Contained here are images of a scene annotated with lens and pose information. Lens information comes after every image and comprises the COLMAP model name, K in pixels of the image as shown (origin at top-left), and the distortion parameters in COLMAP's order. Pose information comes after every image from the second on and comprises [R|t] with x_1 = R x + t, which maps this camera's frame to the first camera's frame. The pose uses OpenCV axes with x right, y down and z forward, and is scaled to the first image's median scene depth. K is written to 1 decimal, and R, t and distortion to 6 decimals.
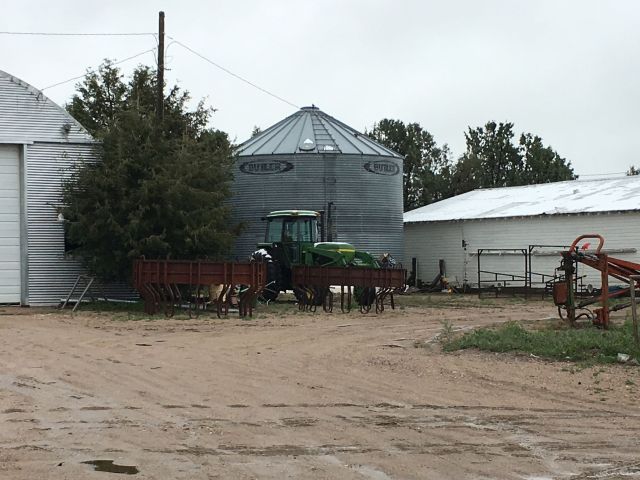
lens RADIAL K [[1438.9, 0, 319.9], [0, 1438.9, 237.5], [0, 0, 1]] dist [0.019221, 0.000000]
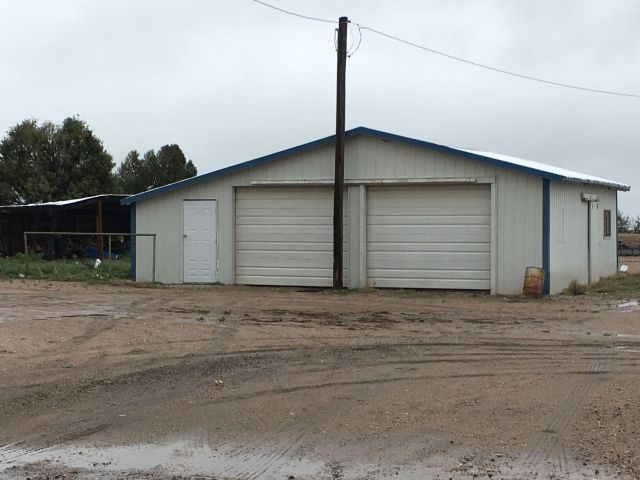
lens RADIAL K [[1193.3, 0, 320.0], [0, 1193.3, 239.1], [0, 0, 1]] dist [-0.020511, 0.000000]
pose [[0.778399, 0.002241, 0.627765, -0.234455], [-0.019635, 0.999591, 0.020778, -0.002573], [-0.627462, -0.028500, 0.778125, -0.233297]]
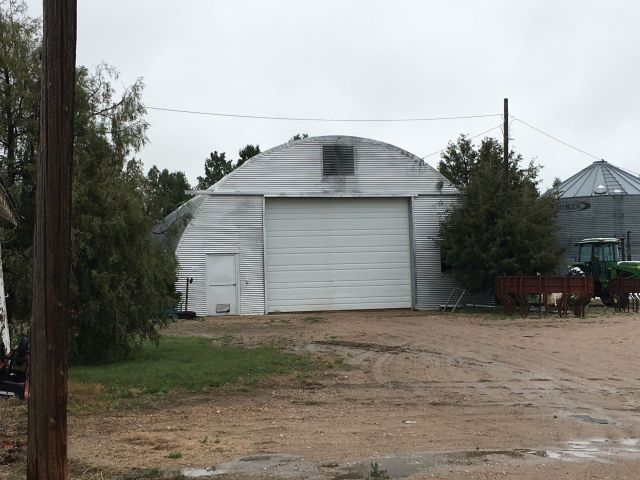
lens RADIAL K [[1046.4, 0, 320.2], [0, 1046.4, 242.5], [0, 0, 1]] dist [0.047948, 0.000000]
pose [[0.971717, -0.025195, -0.234802, -0.045456], [0.021169, 0.999583, -0.019652, -0.000863], [0.235199, 0.014126, 0.971845, -0.026422]]
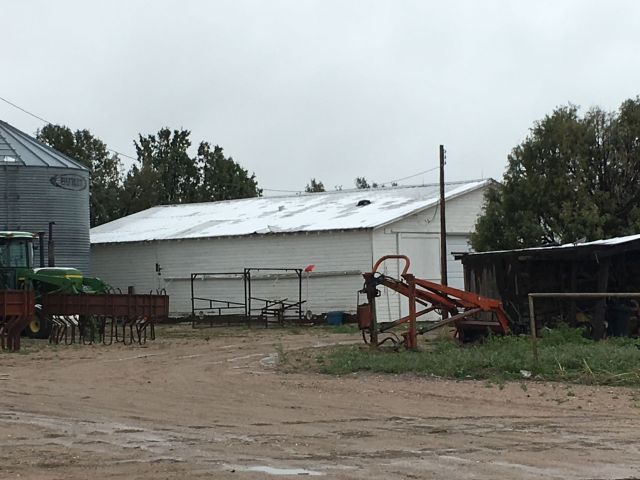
lens RADIAL K [[1739.1, 0, 320.2], [0, 1739.1, 238.8], [0, 0, 1]] dist [-0.036523, 0.000000]
pose [[0.961426, -0.007782, 0.274953, -0.135261], [0.011272, 0.999875, -0.011114, -0.000497], [-0.274832, 0.013785, 0.961393, -0.076787]]
